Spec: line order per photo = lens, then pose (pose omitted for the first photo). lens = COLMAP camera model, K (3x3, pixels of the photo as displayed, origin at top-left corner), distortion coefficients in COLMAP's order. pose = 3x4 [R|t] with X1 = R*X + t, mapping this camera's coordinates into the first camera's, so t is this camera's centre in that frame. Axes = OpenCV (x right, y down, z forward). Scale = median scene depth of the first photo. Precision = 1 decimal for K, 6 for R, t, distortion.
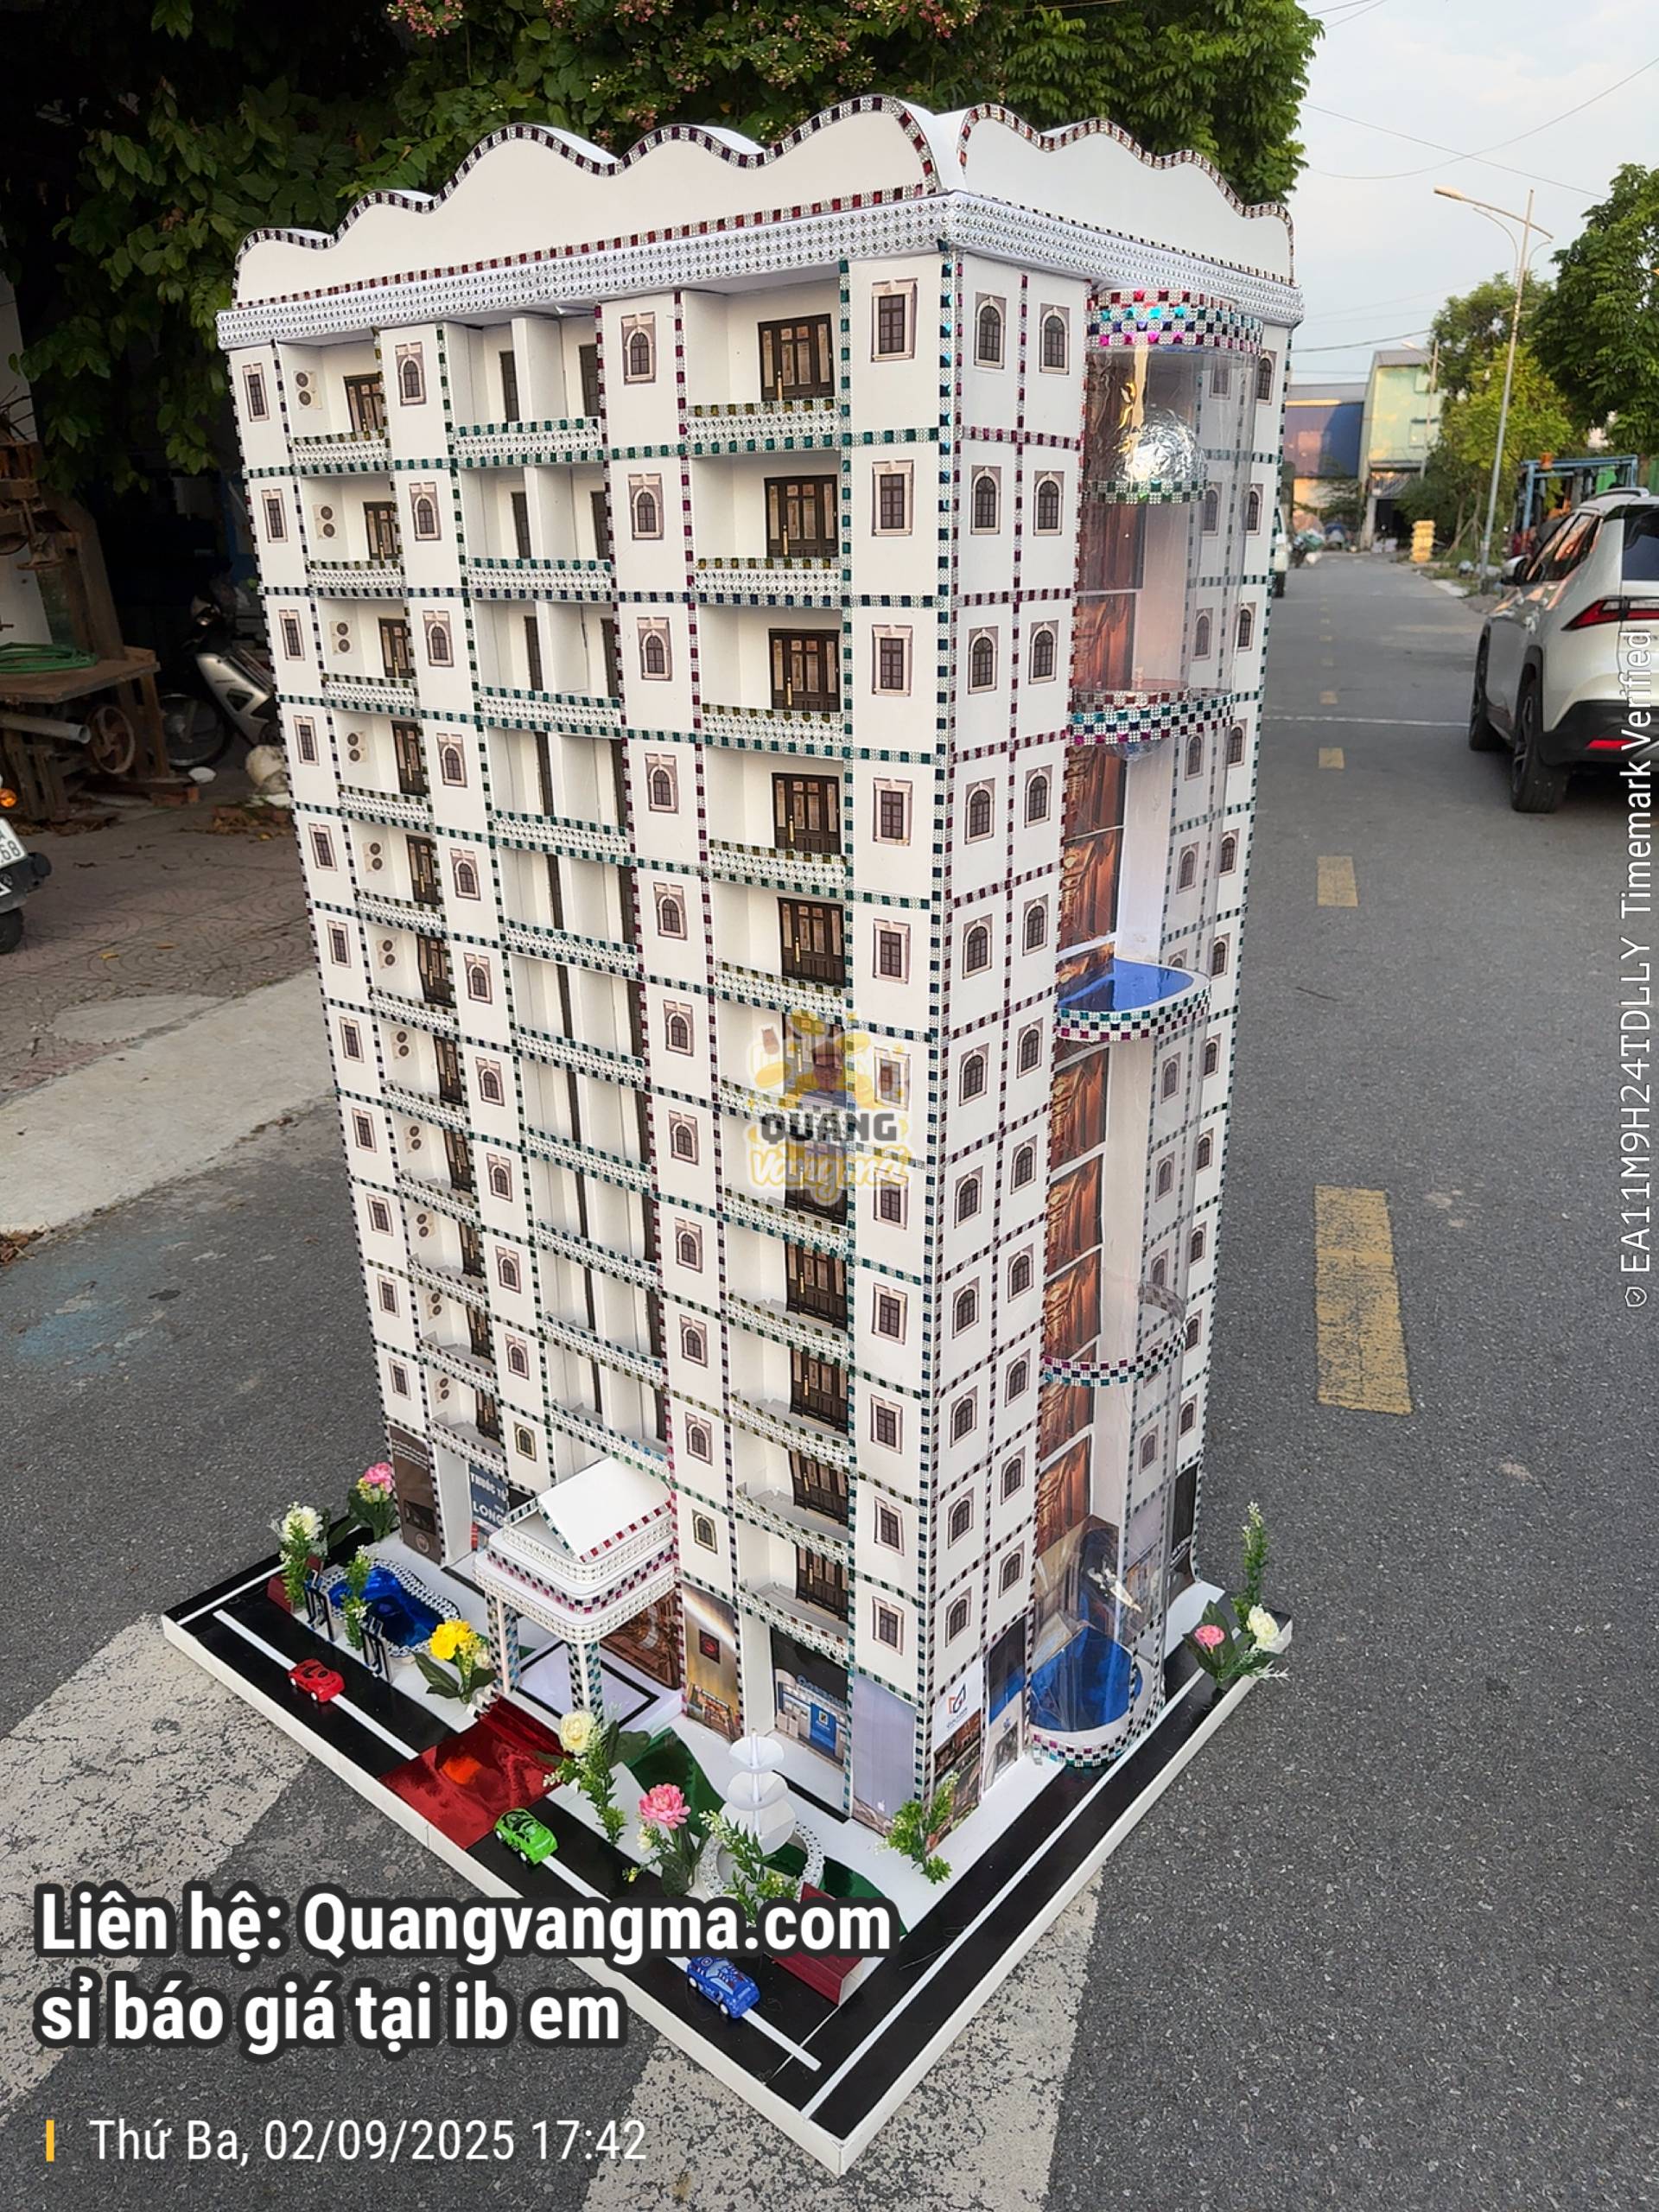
lens RADIAL K [[1571.1, 0, 832.1], [0, 1571.1, 1116.1], [0, 0, 1]] dist [0.158216, -0.329181]
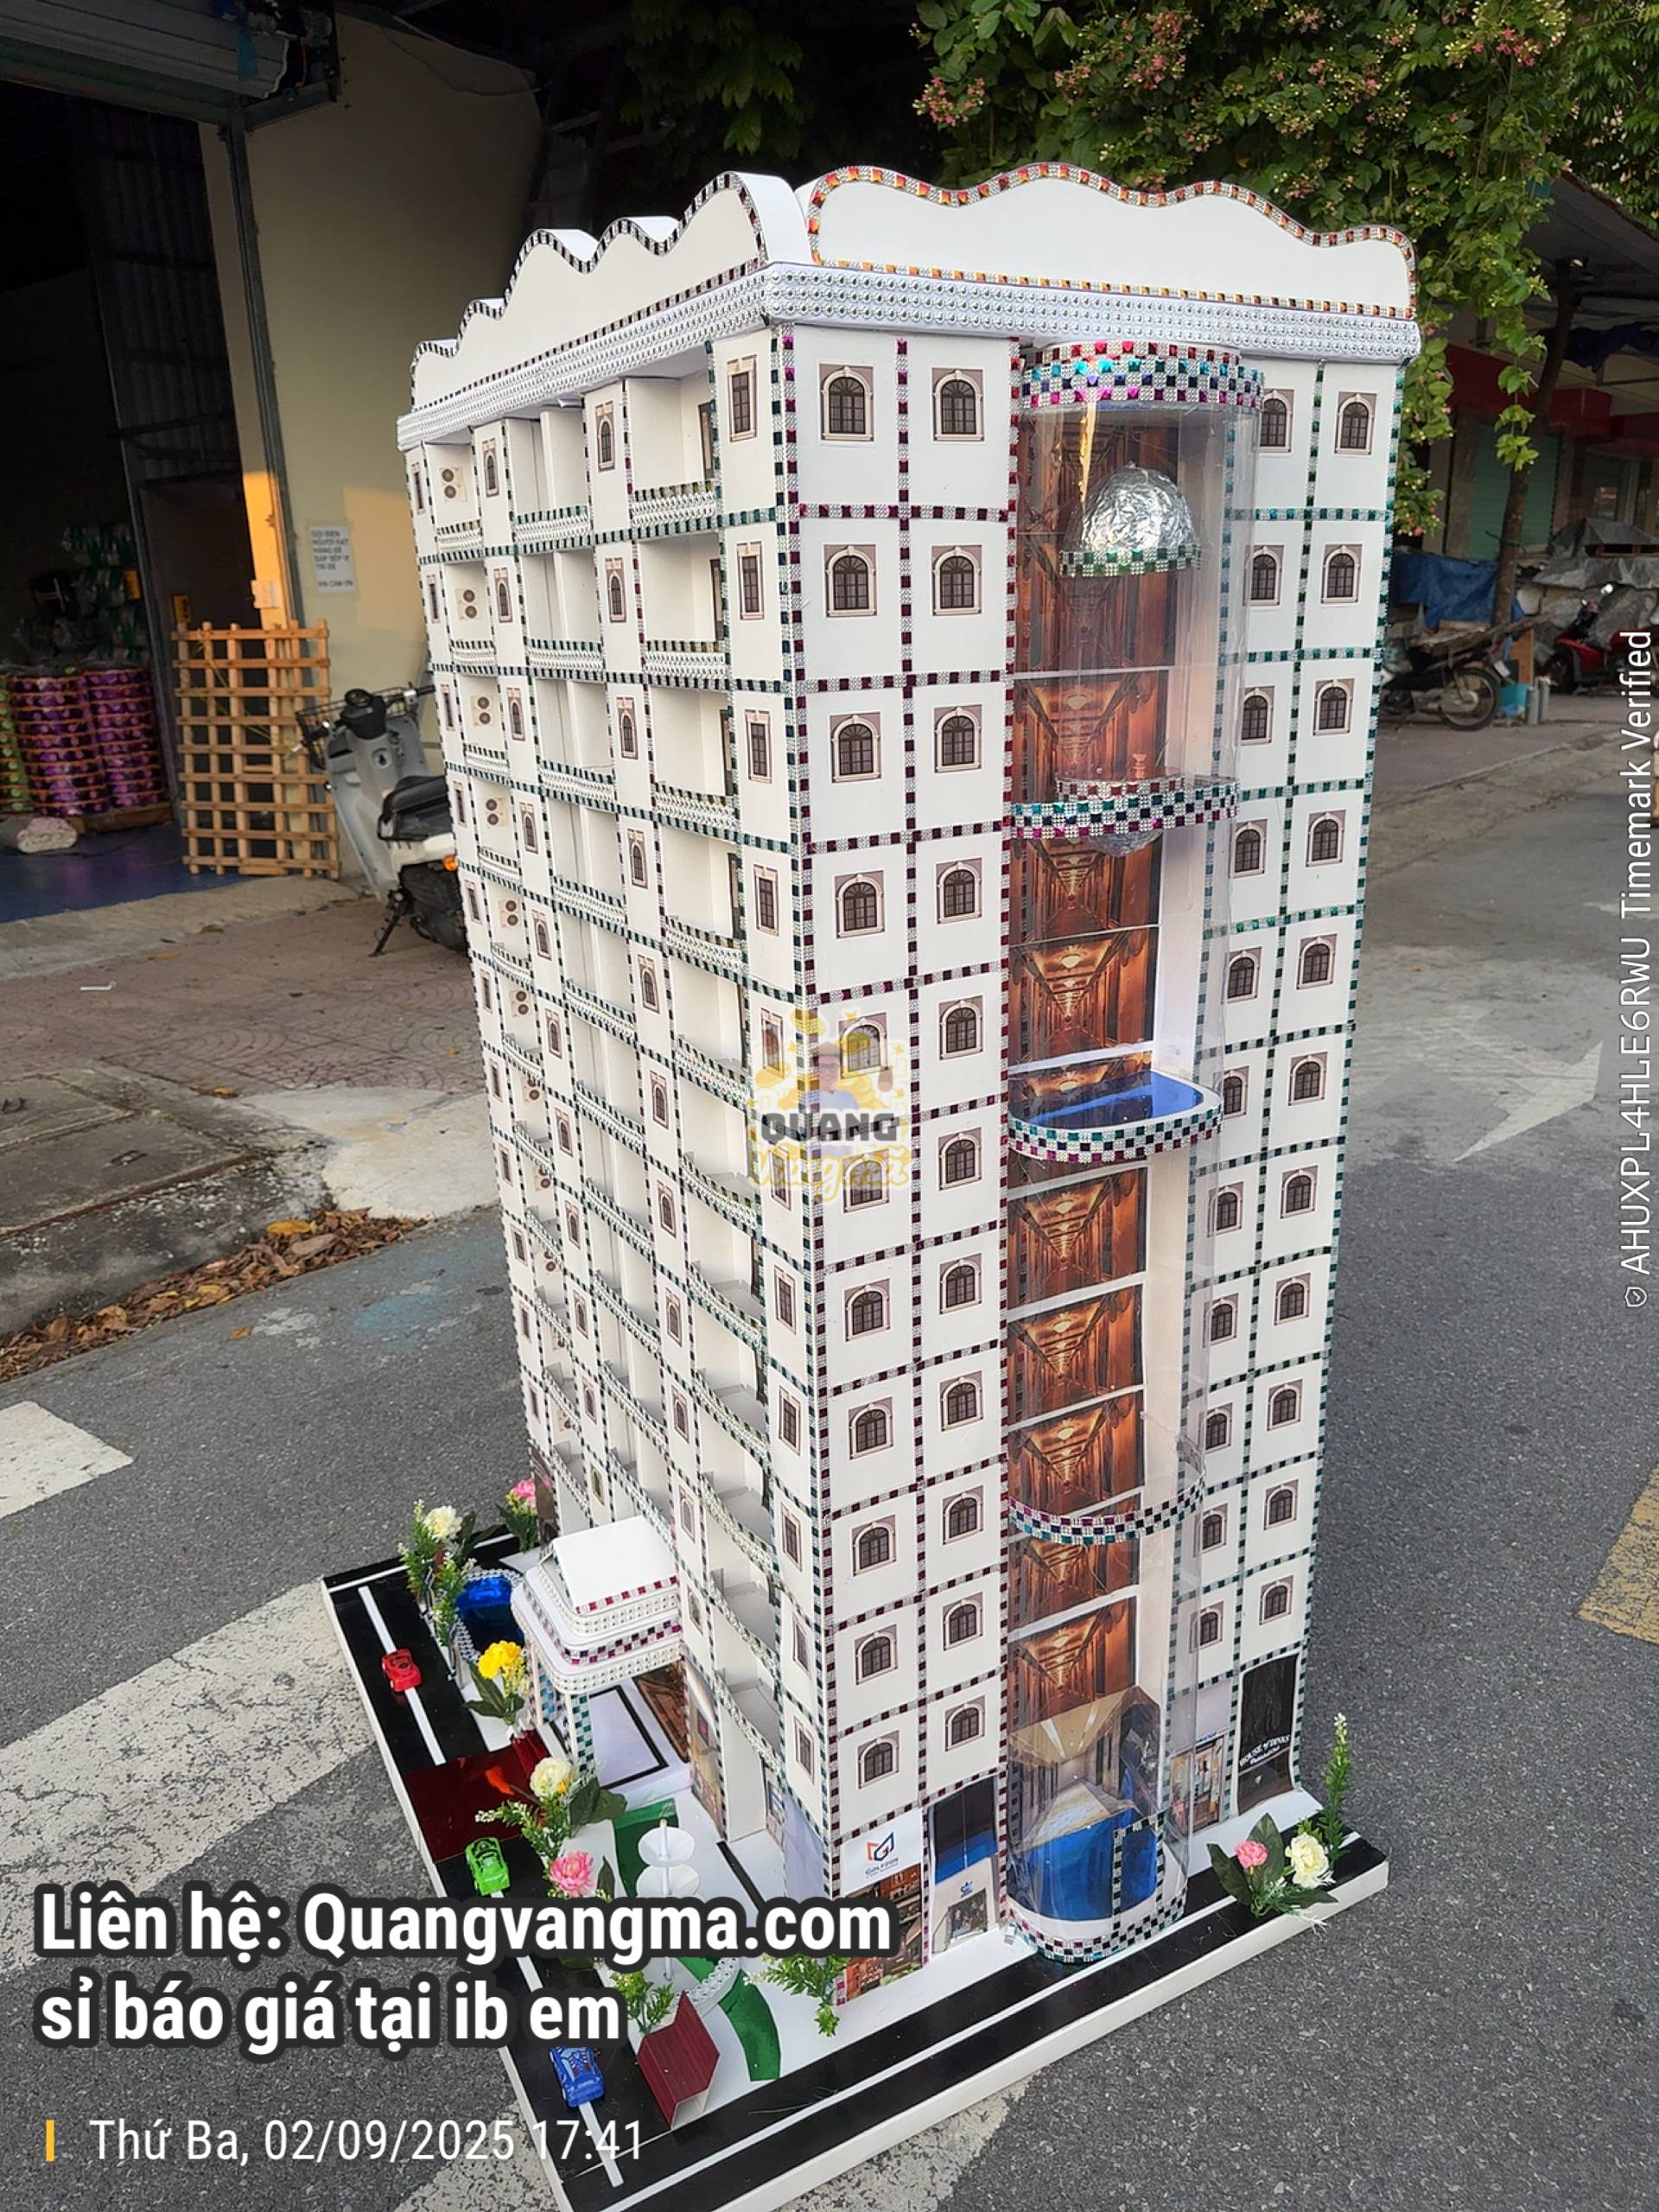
lens RADIAL K [[1571.1, 0, 832.1], [0, 1571.1, 1116.1], [0, 0, 1]] dist [0.158216, -0.329181]
pose [[0.926602, 0.101593, -0.362059, 0.379261], [-0.112549, 0.993603, -0.009241, -0.050141], [0.358804, 0.049312, 0.932109, 0.110281]]
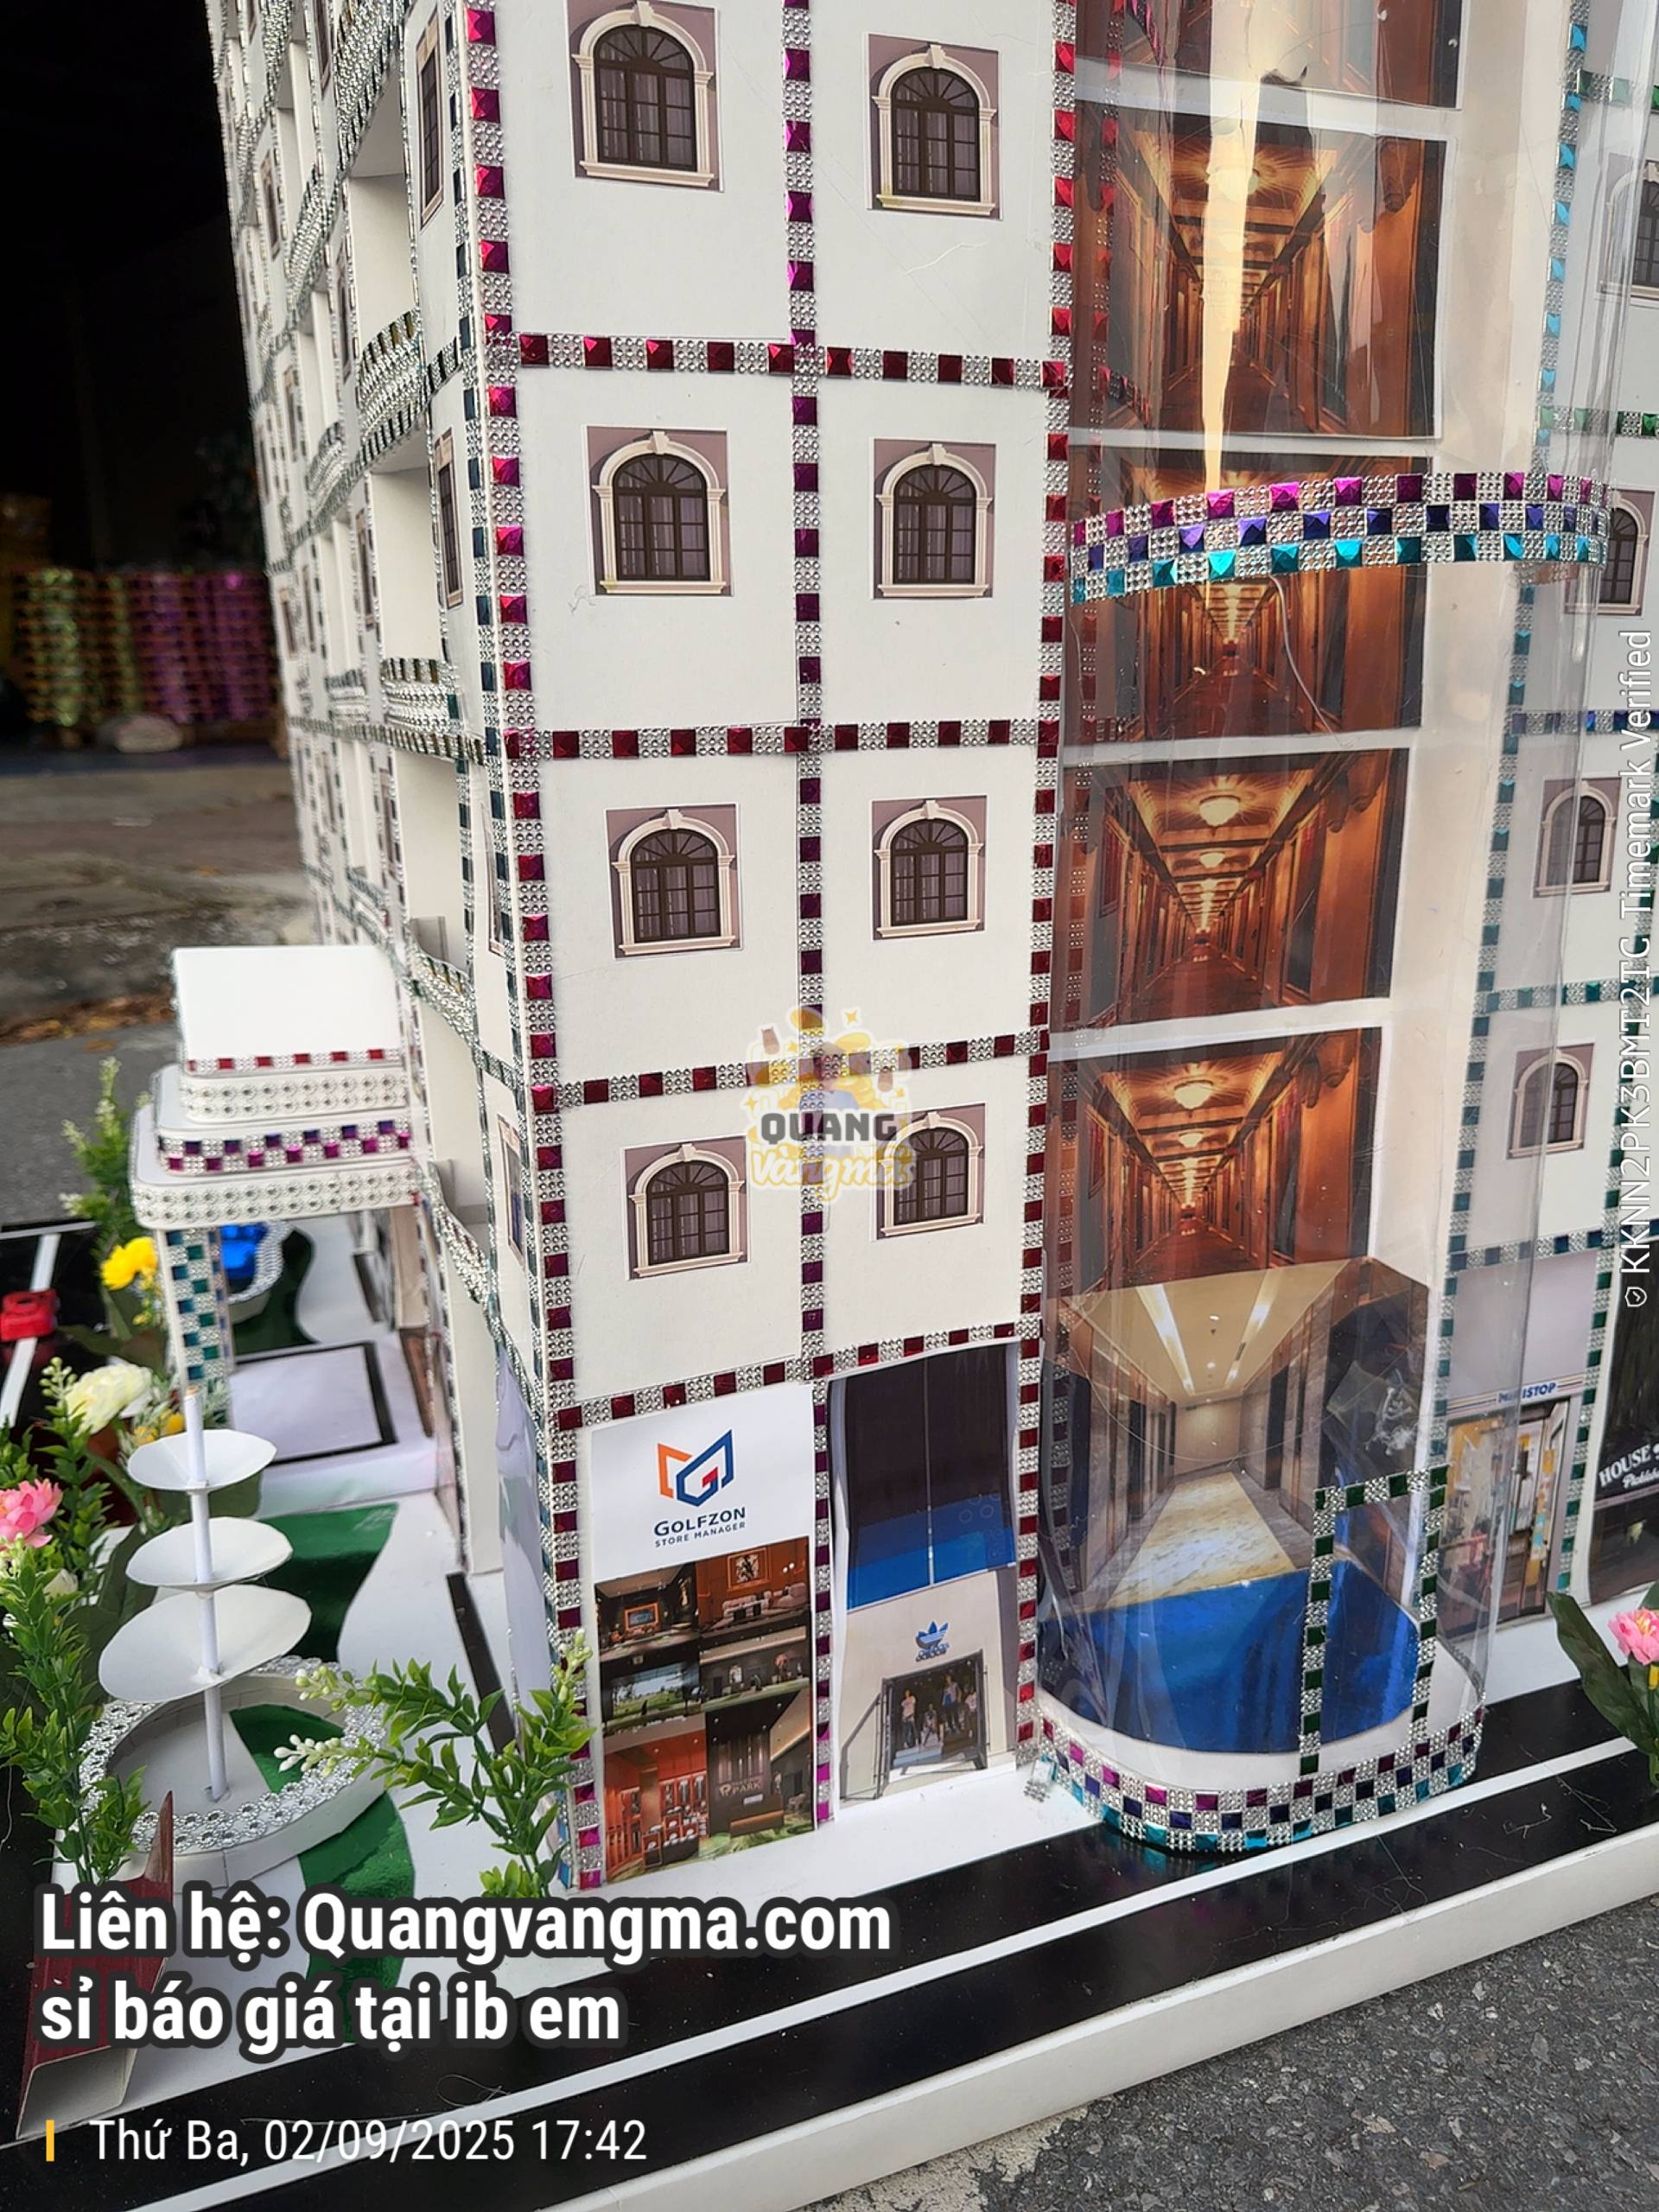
lens RADIAL K [[1591.9, 0, 831.4], [0, 1591.9, 1111.9], [0, 0, 1]] dist [0.118518, -0.266014]
pose [[0.876691, 0.124492, -0.464665, 0.288836], [-0.166407, 0.984783, -0.050121, 0.328213], [0.451355, 0.121264, 0.884067, 0.749307]]
